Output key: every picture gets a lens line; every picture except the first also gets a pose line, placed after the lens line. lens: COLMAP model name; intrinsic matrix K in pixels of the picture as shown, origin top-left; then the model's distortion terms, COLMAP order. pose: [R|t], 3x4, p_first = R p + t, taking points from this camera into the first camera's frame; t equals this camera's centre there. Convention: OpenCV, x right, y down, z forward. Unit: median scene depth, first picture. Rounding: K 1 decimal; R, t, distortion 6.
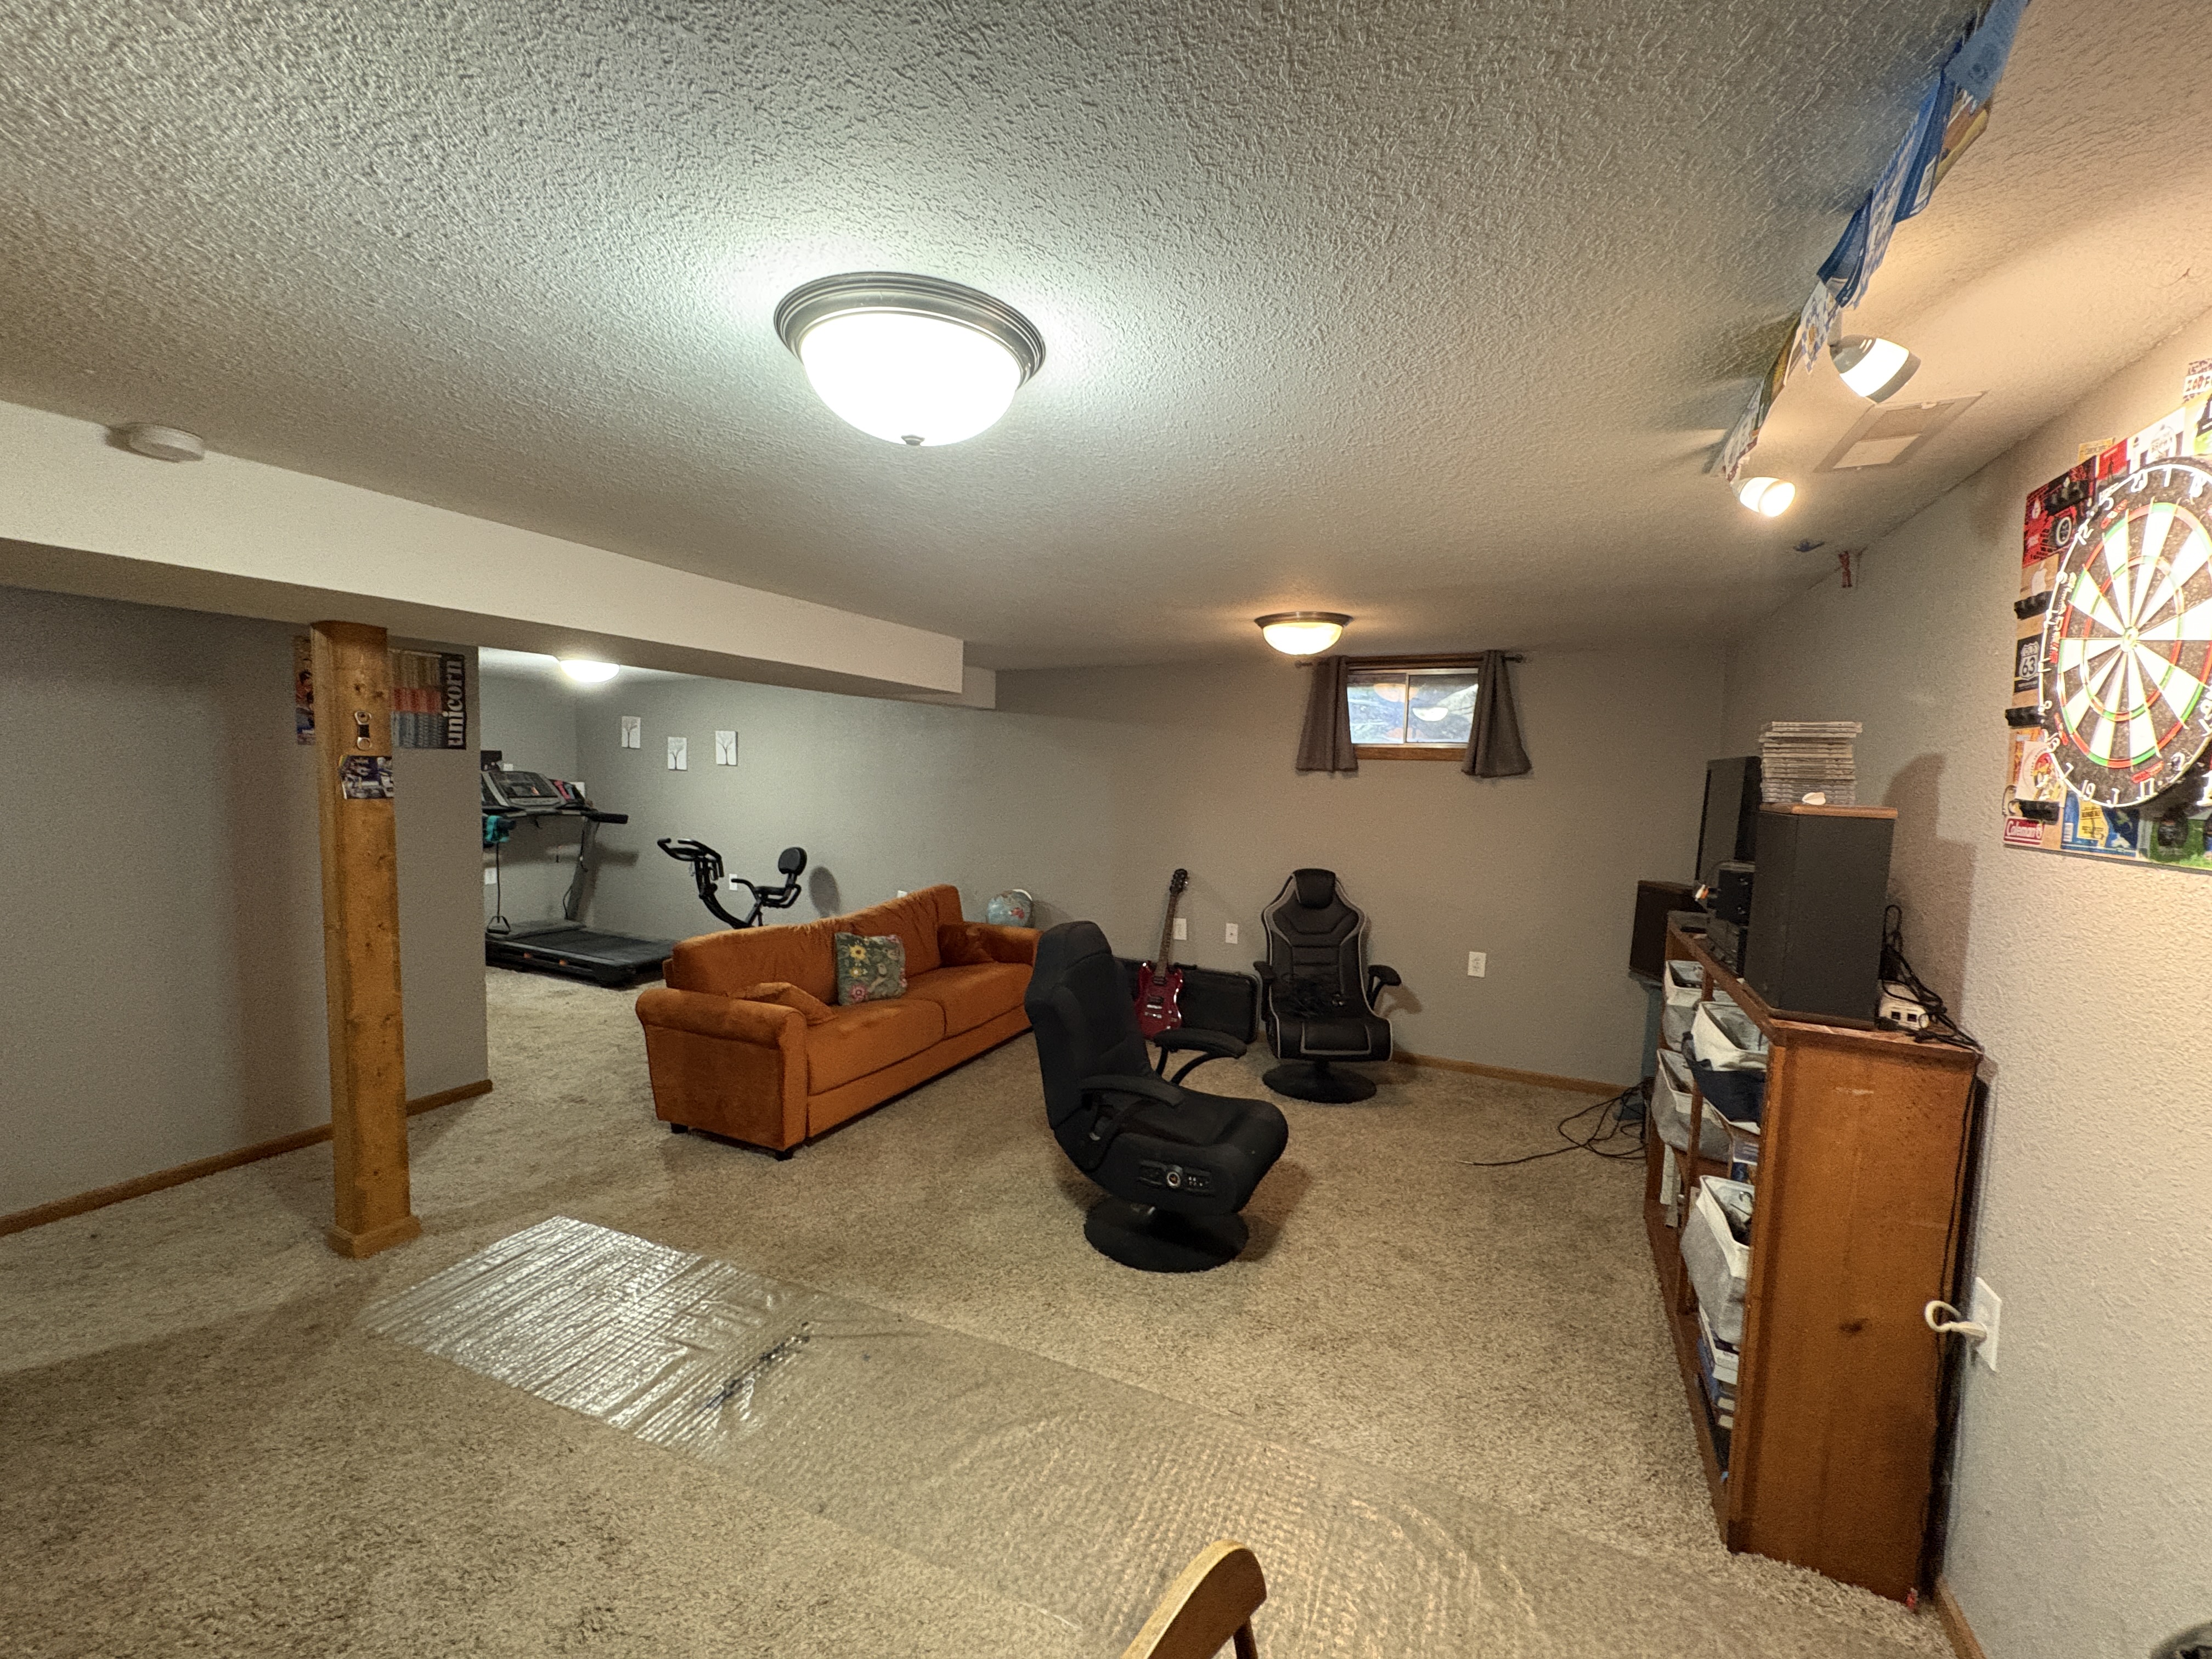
lens RADIAL K [[877.3, 0, 1111.9], [0, 877.3, 839.8], [0, 0, 1]] dist [-0.005387, 0.001926]
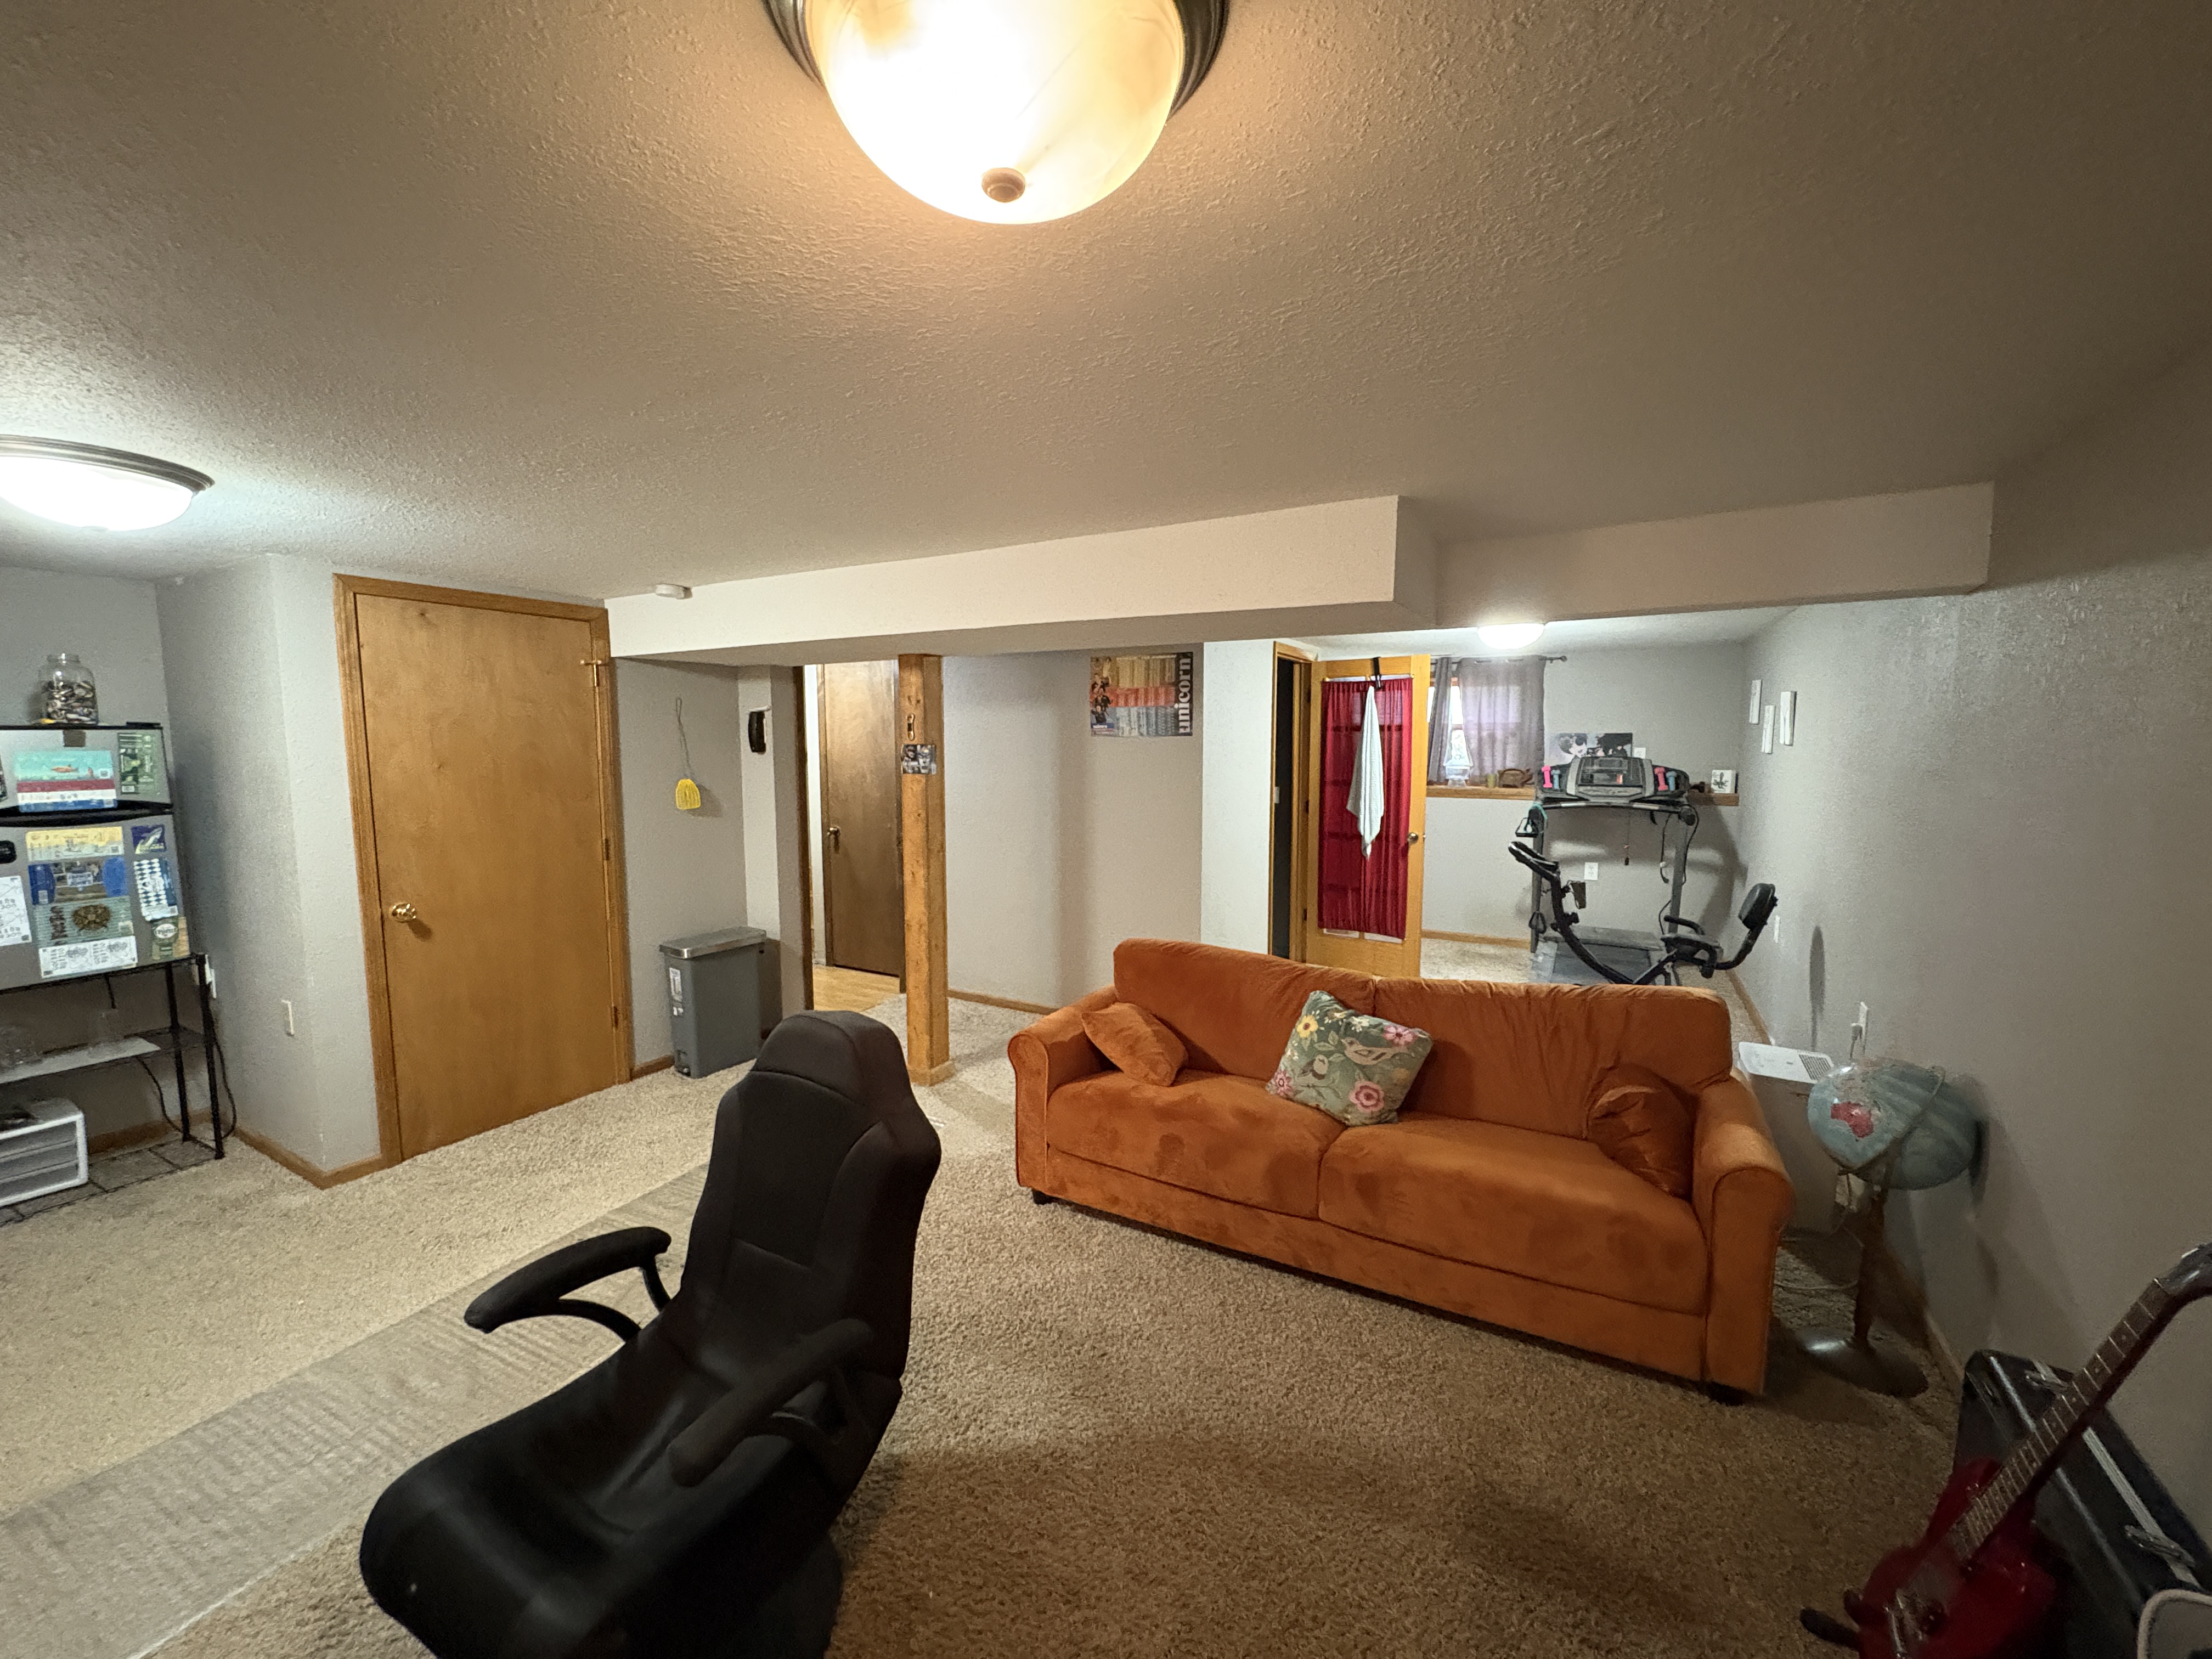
lens RADIAL K [[877.3, 0, 1111.2], [0, 877.3, 830.7], [0, 0, 1]] dist [-0.005387, 0.001926]
pose [[-0.038912, 0.078623, -0.996145, 0.415209], [-0.075307, 0.993834, 0.081382, -0.067159], [0.996401, 0.078184, -0.032751, 0.964927]]
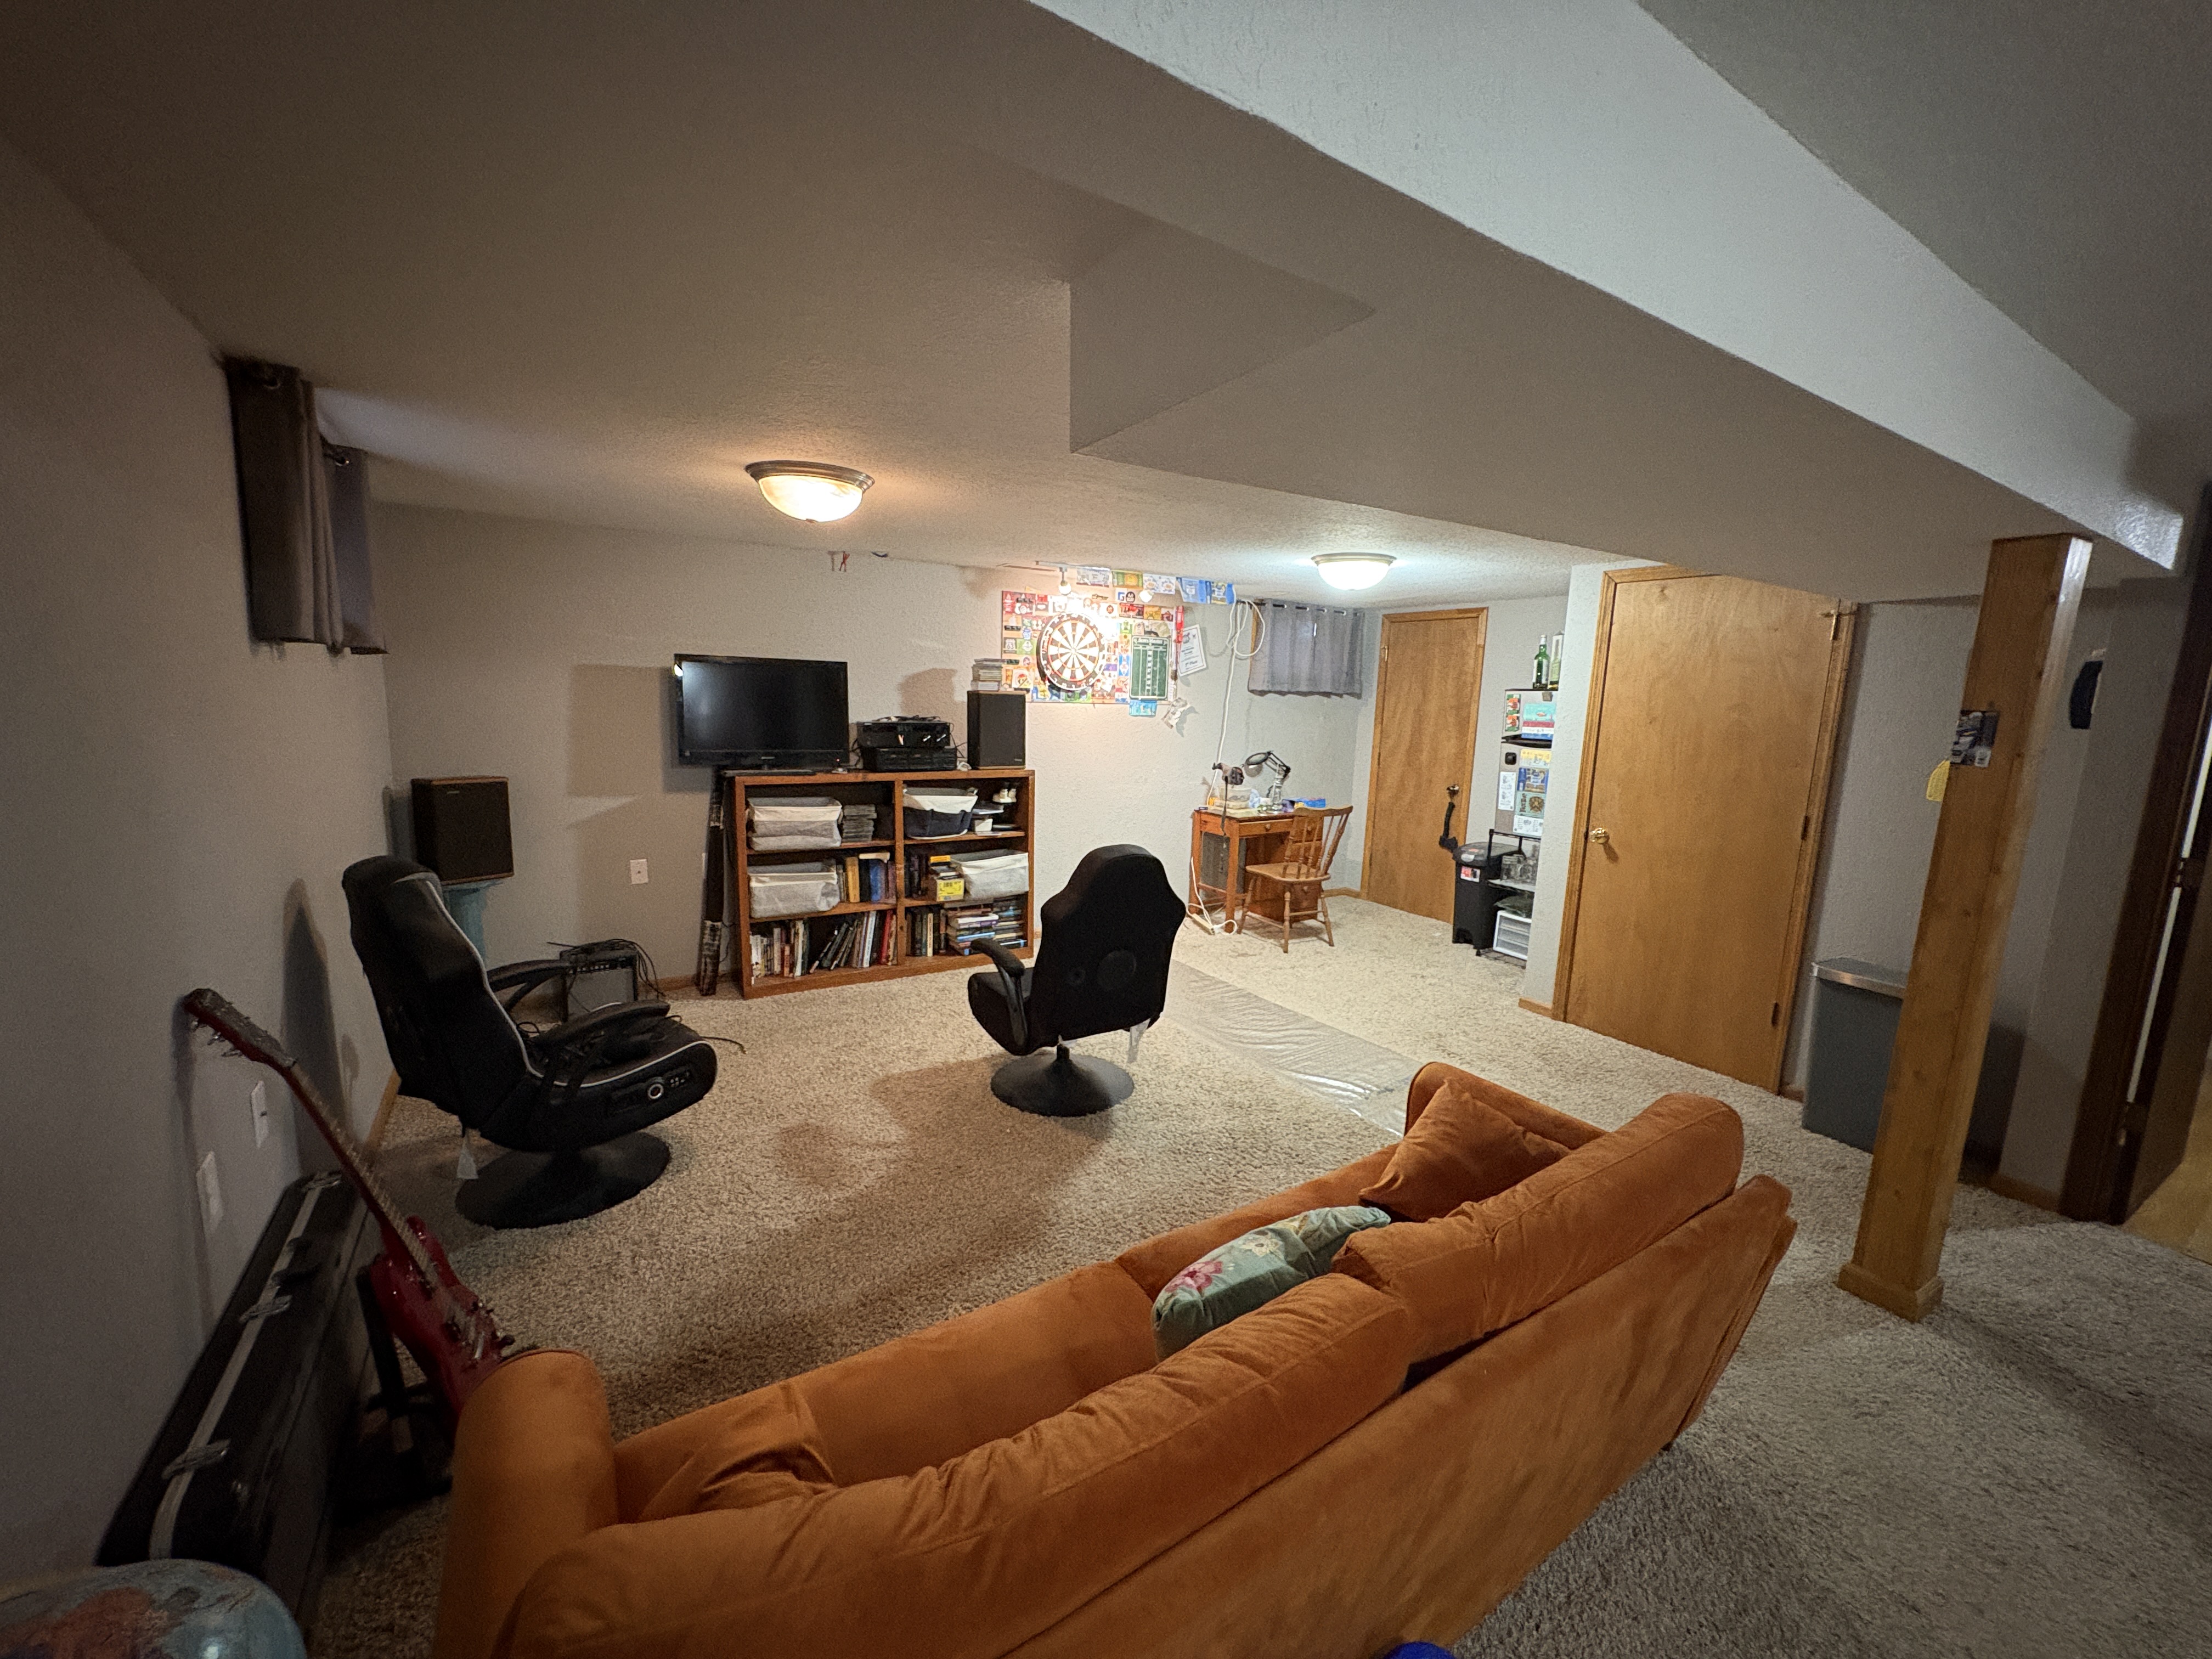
lens RADIAL K [[877.3, 0, 1097.4], [0, 877.3, 831.8], [0, 0, 1]] dist [-0.005387, 0.001926]
pose [[-0.853887, -0.137201, 0.502048, -0.220653], [-0.019869, 0.972518, 0.231978, -0.098525], [-0.520079, 0.188108, -0.833147, 1.355255]]
